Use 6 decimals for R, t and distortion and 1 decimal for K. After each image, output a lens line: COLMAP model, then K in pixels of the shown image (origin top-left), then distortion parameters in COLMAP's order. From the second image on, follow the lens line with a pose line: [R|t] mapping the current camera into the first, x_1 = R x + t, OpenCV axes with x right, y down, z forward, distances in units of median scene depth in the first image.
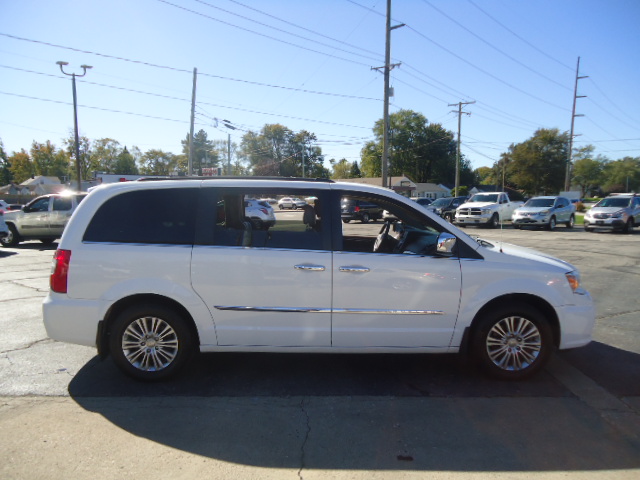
lens RADIAL K [[466.7, 0, 321.0], [0, 466.7, 237.8], [0, 0, 1]] dist [-0.010174, 0.005579]
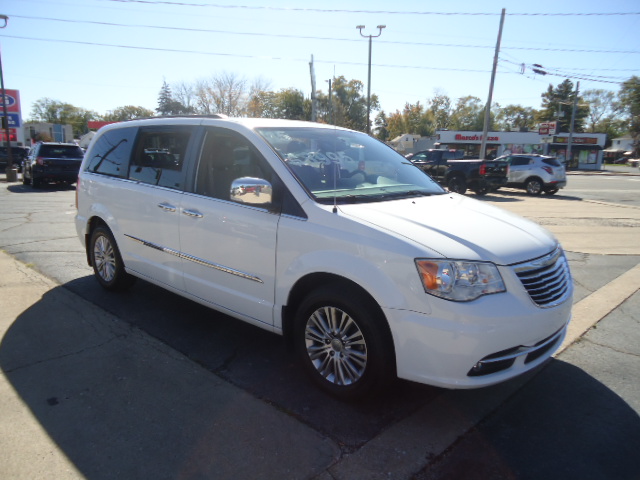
lens RADIAL K [[466.7, 0, 321.0], [0, 466.7, 237.8], [0, 0, 1]] dist [-0.010174, 0.005579]
pose [[0.733631, 0.137028, -0.665590, 0.139372], [-0.078061, 0.989968, 0.117768, -0.001821], [0.675050, -0.034442, 0.736968, 0.080445]]
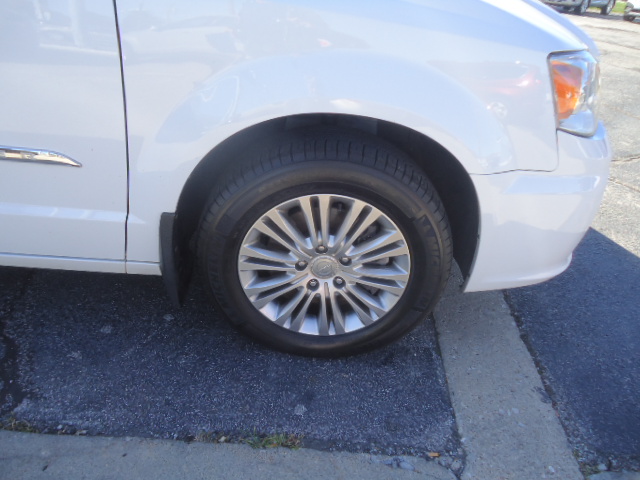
lens RADIAL K [[466.7, 0, 321.0], [0, 466.7, 237.8], [0, 0, 1]] dist [-0.010174, 0.005579]
pose [[0.995765, 0.087351, 0.028662, 0.066656], [-0.090992, 0.891935, 0.442913, 0.010713], [0.013124, -0.443645, 0.896106, 0.120145]]
